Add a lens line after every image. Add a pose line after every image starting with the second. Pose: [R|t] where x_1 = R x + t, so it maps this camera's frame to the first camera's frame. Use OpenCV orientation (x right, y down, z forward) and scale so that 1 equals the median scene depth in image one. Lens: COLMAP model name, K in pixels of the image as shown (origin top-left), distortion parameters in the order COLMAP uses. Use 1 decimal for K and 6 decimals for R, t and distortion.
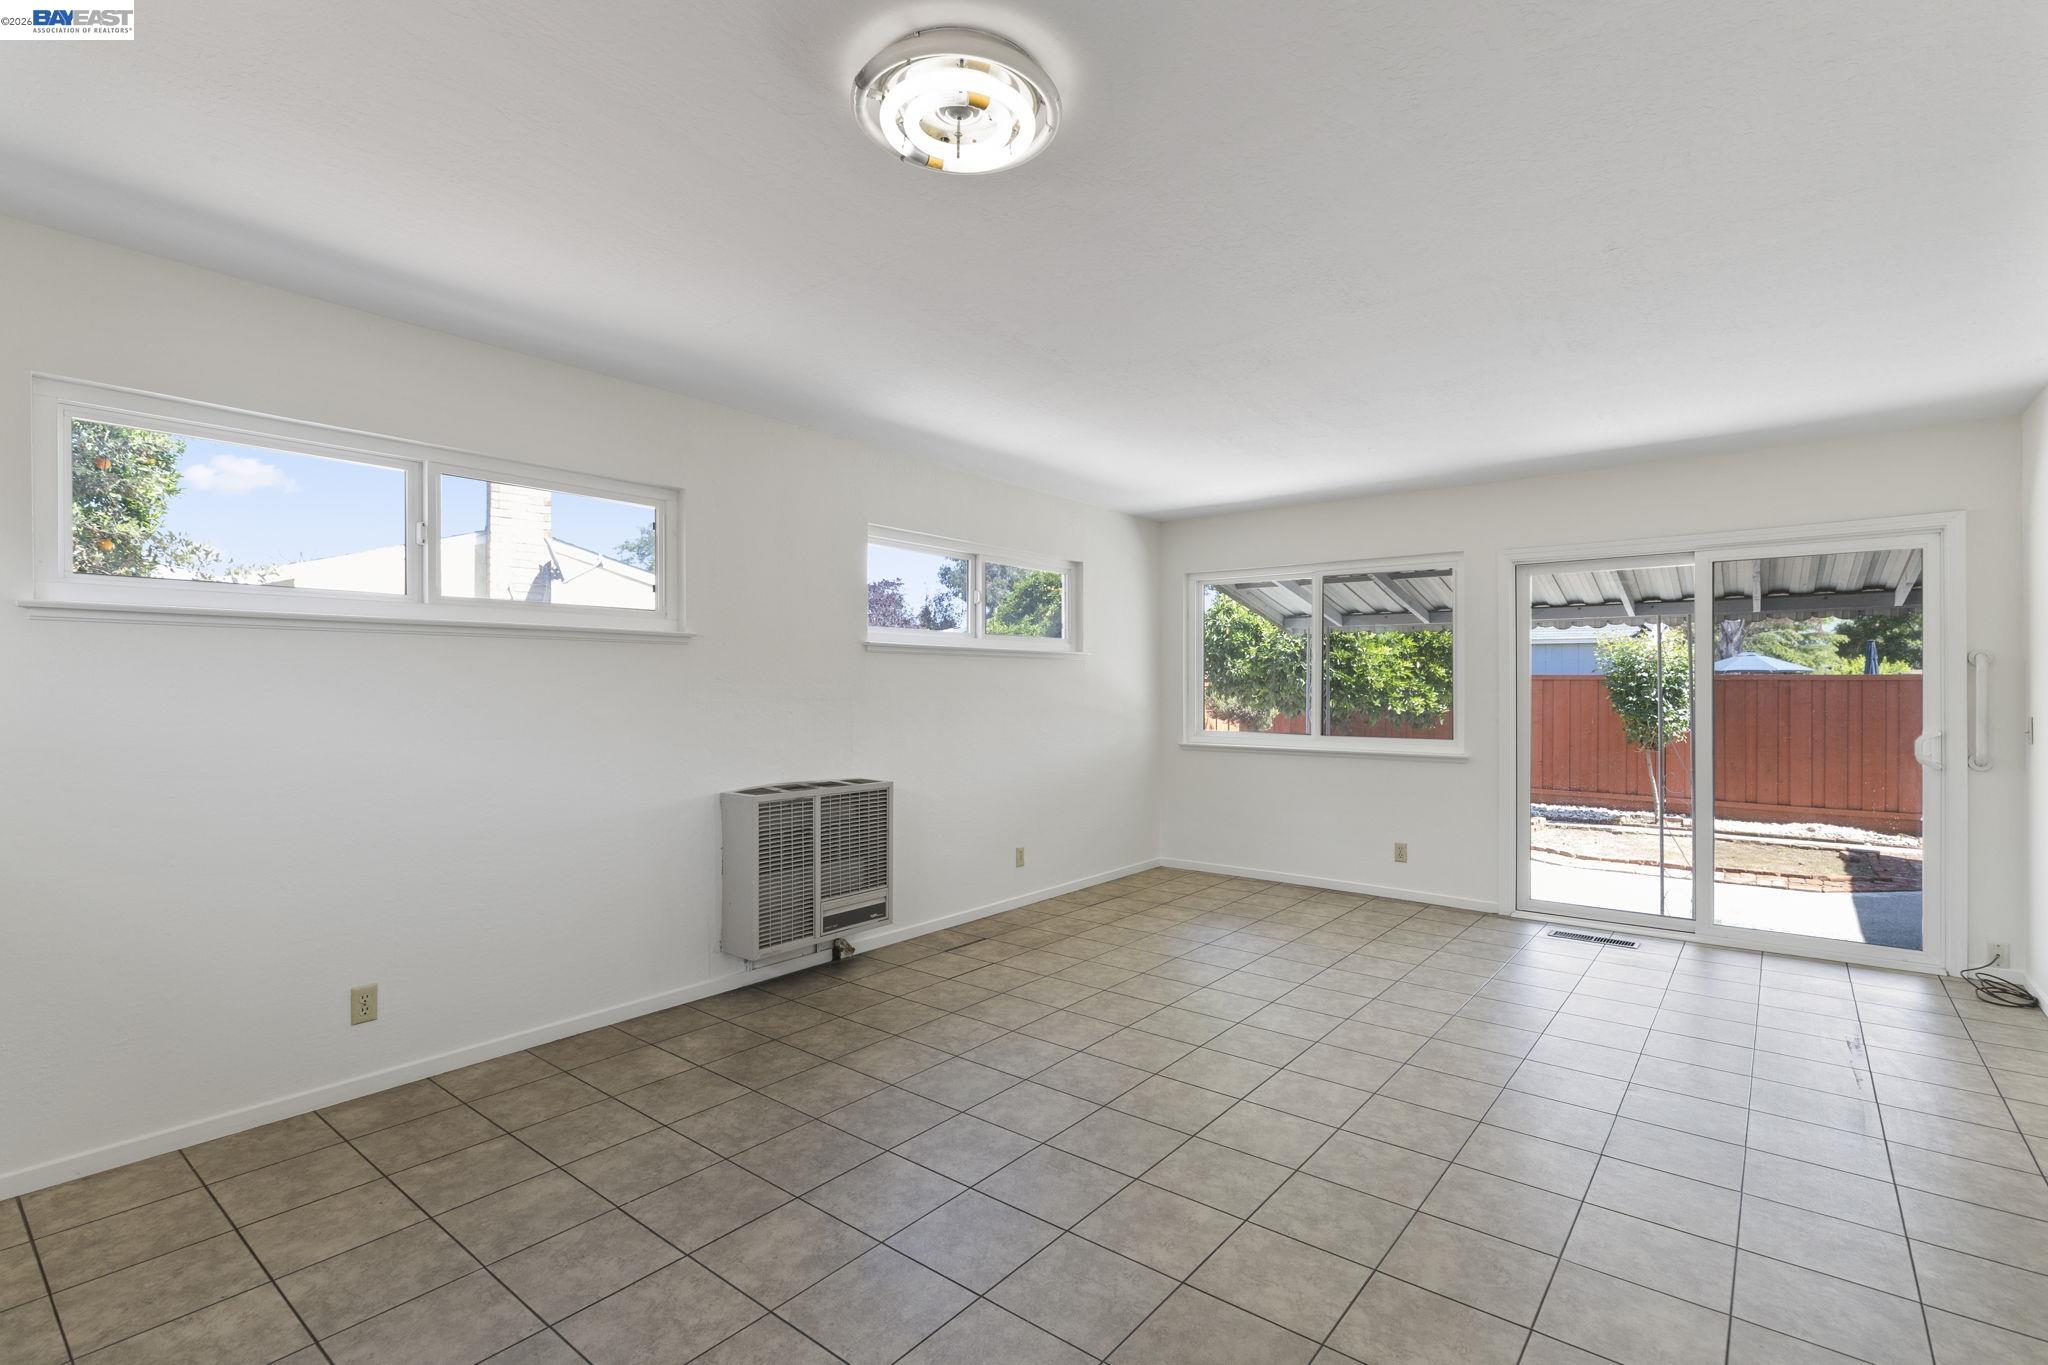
lens RADIAL K [[947.8, 0, 1024.0], [0, 947.8, 682.5], [0, 0, 1]] dist [0.004135, -0.000246]
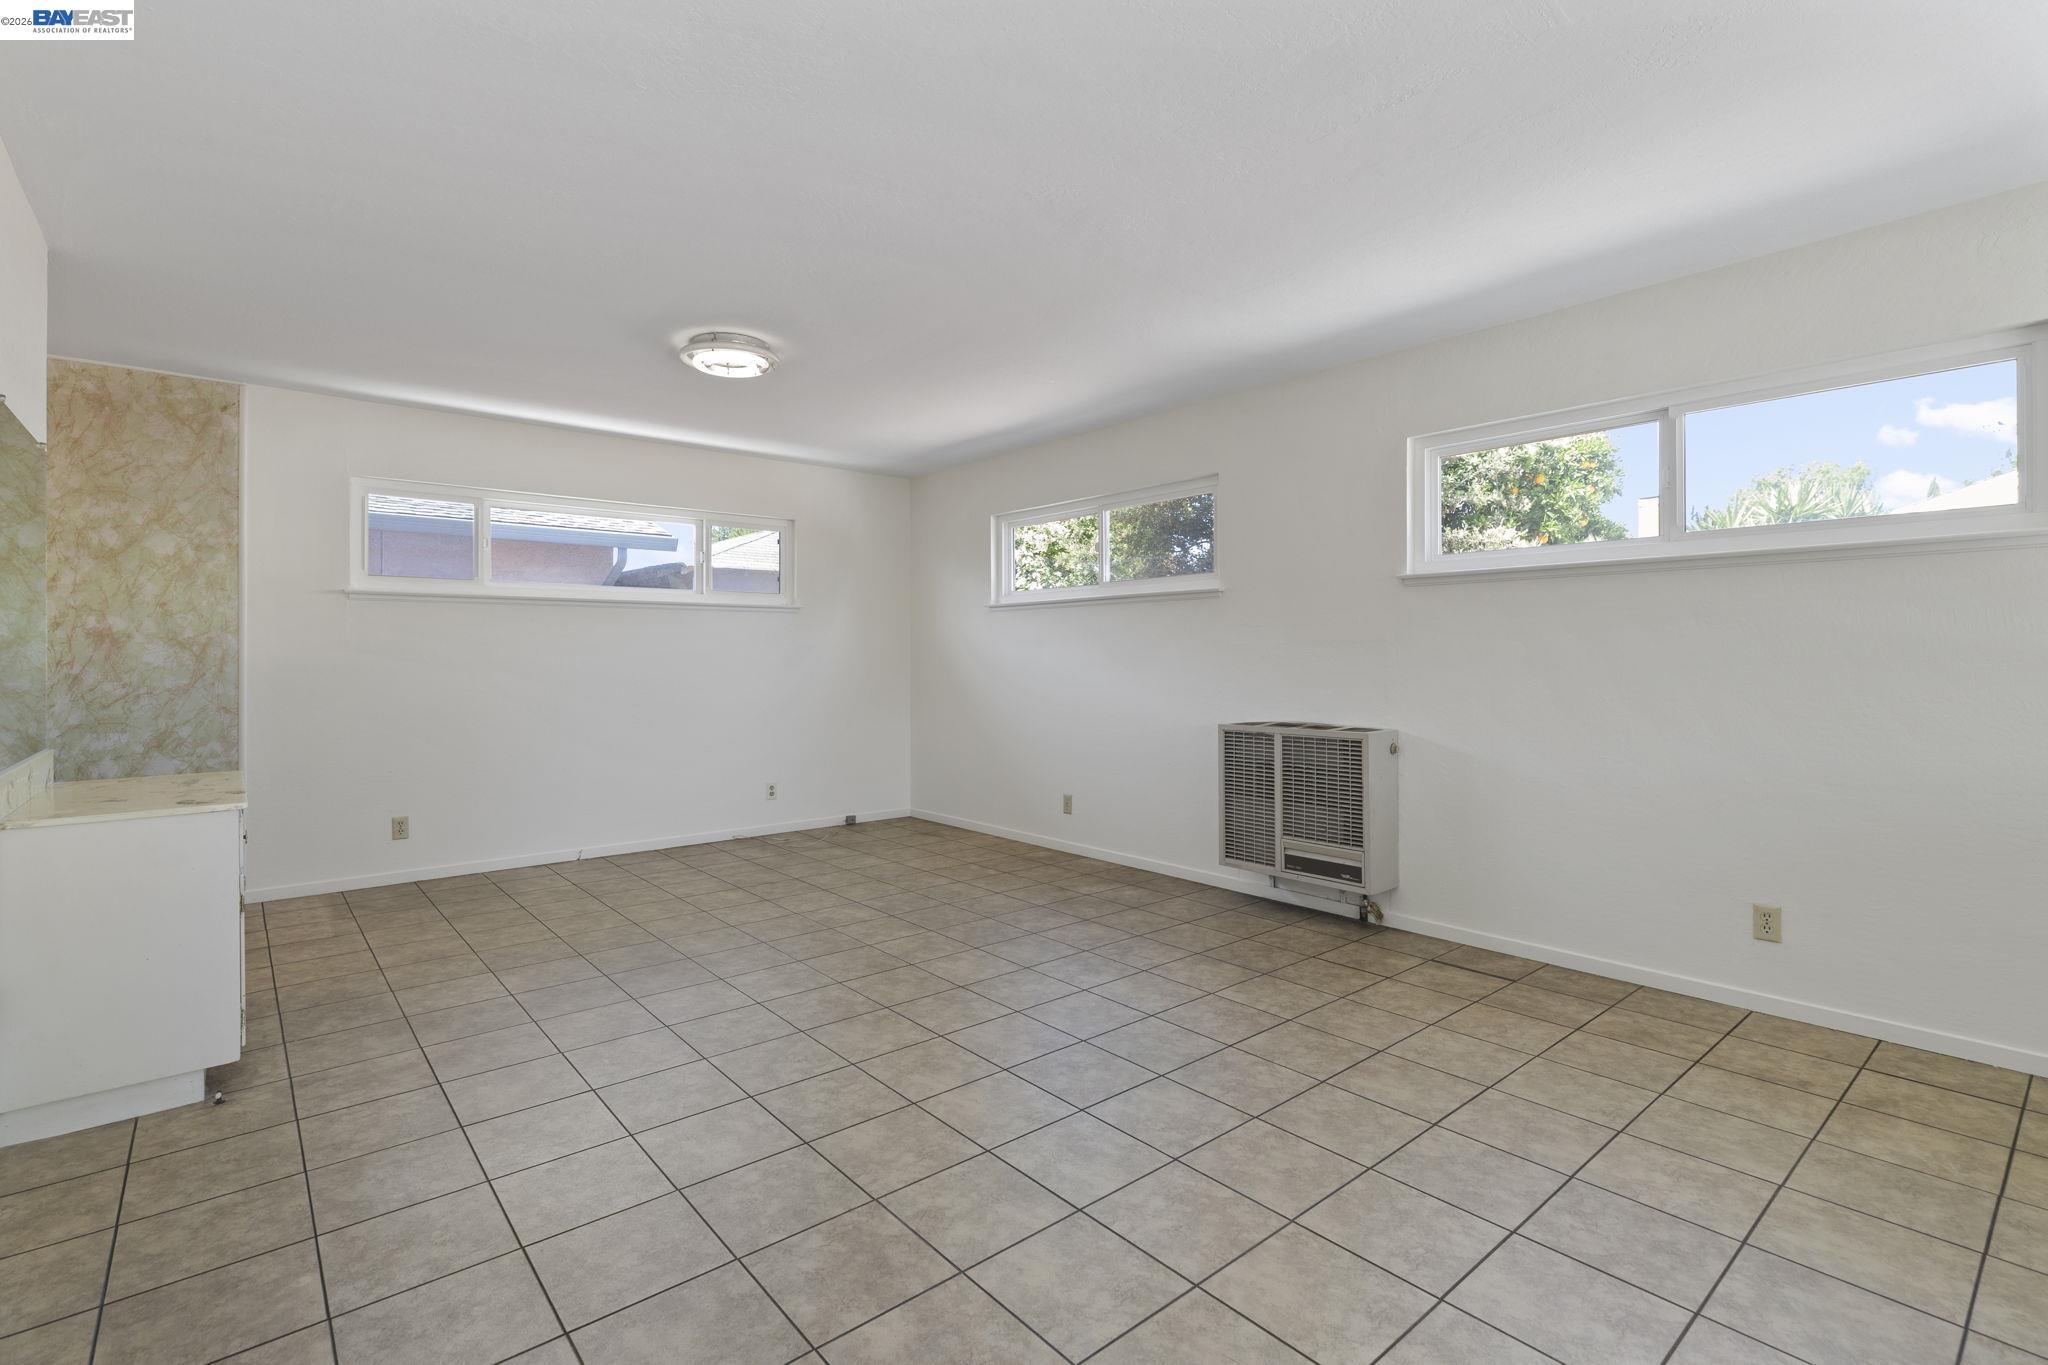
lens RADIAL K [[937.2, 0, 995.0], [0, 937.2, 680.2], [0, 0, 1]] dist [0.006754, 0.000025]
pose [[-0.206836, 0.022568, -0.978115, 0.956467], [0.005639, 0.999745, 0.021875, 0.043134], [0.978359, -0.000991, -0.206910, 1.039540]]
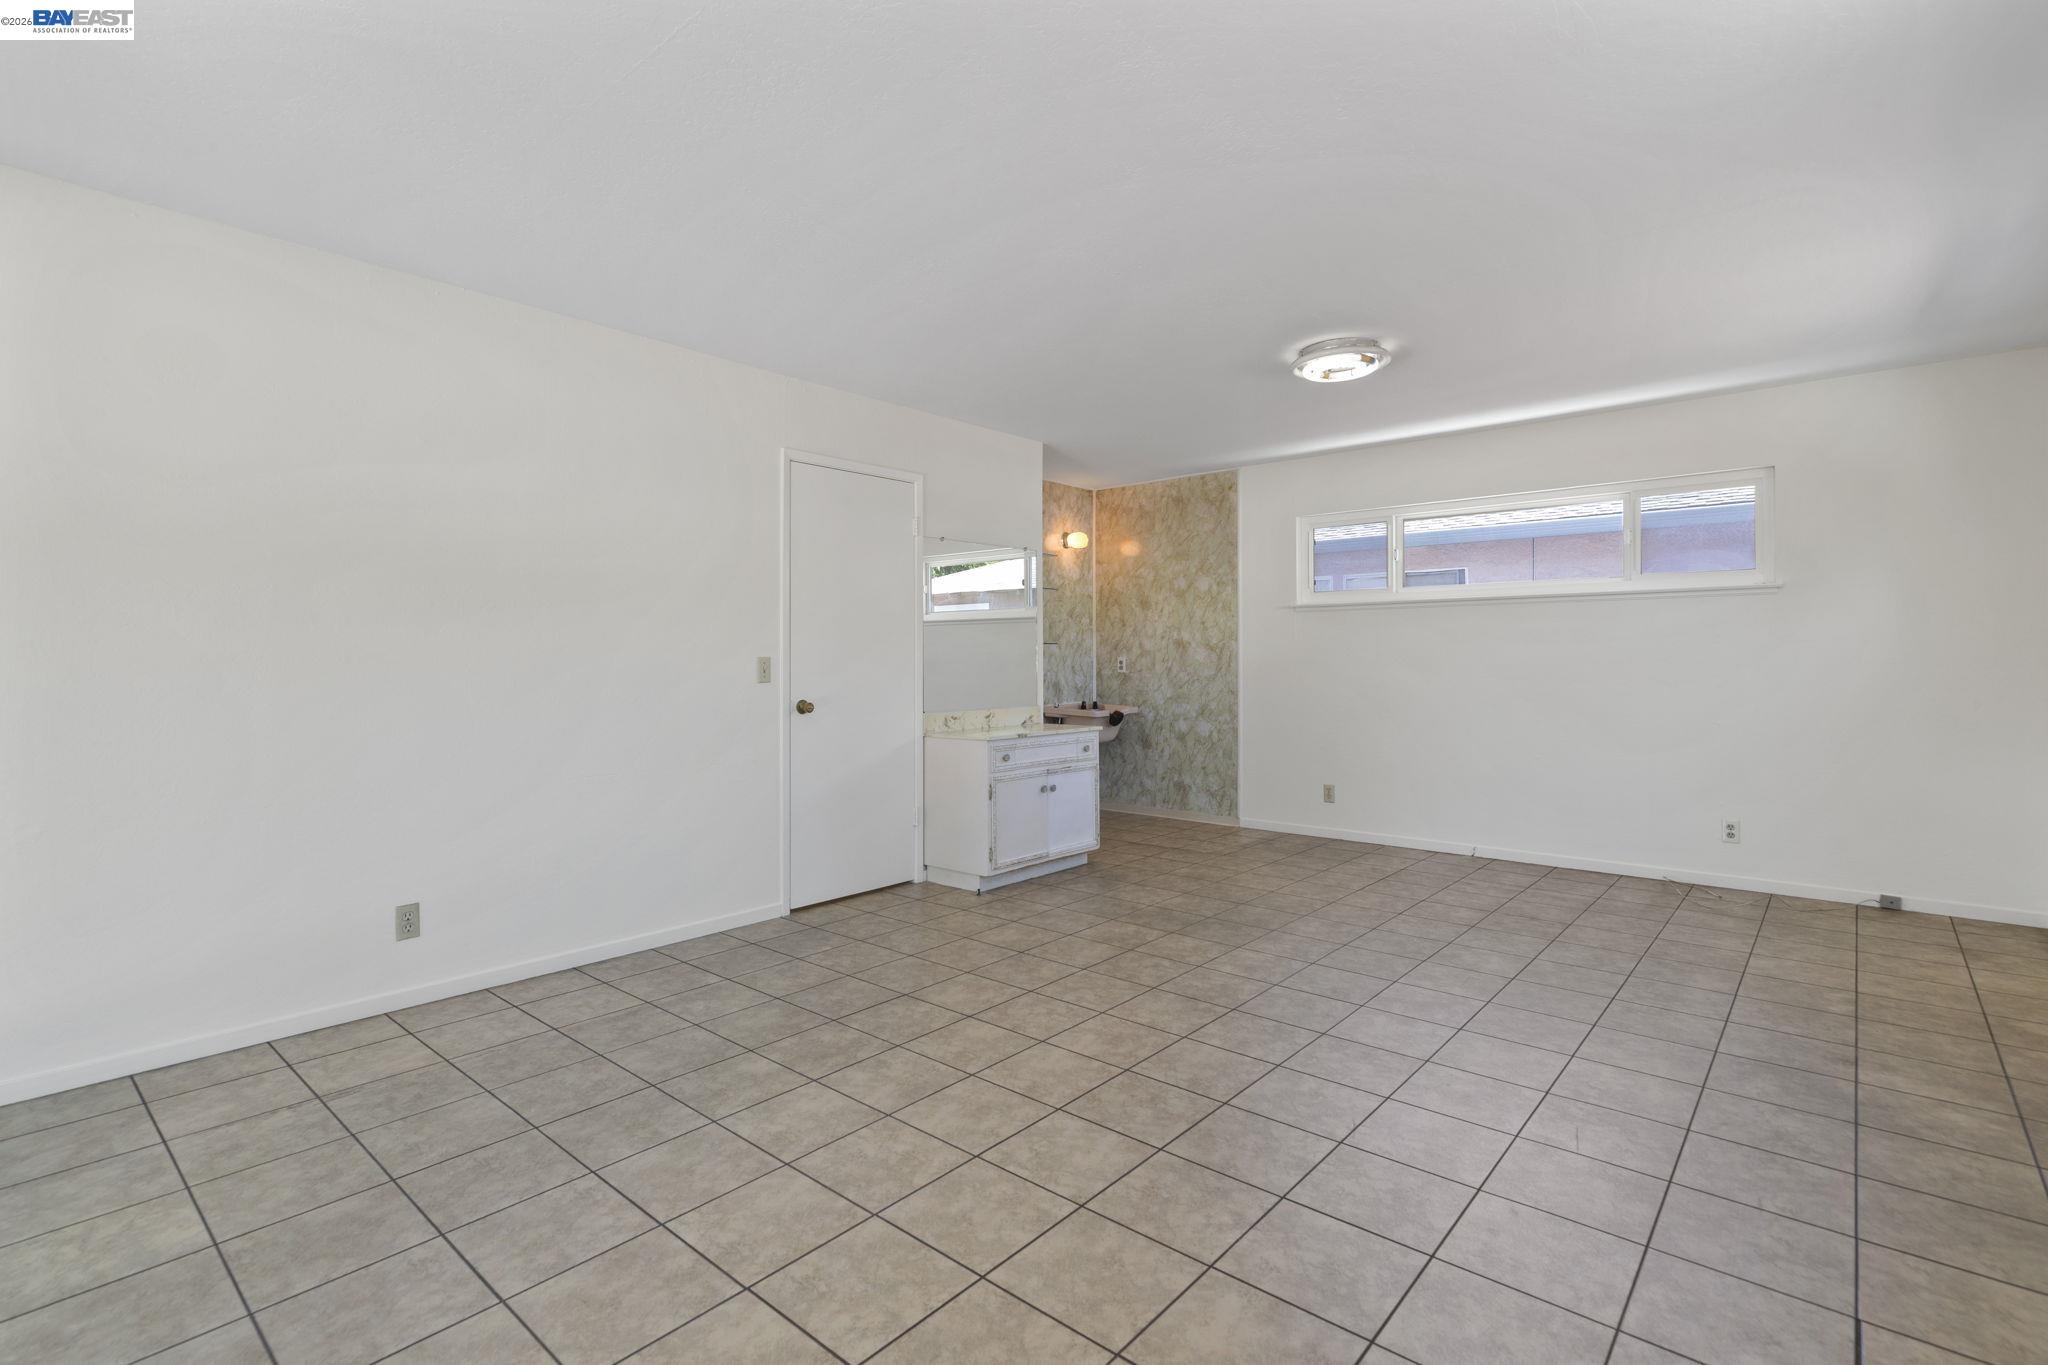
lens RADIAL K [[947.8, 0, 1024.0], [0, 947.8, 682.5], [0, 0, 1]] dist [0.004135, -0.000246]
pose [[-0.999252, 0.001326, 0.038655, 0.294533], [0.002165, 0.999763, 0.021674, 0.043784], [-0.038617, 0.021741, -0.999018, 1.635124]]
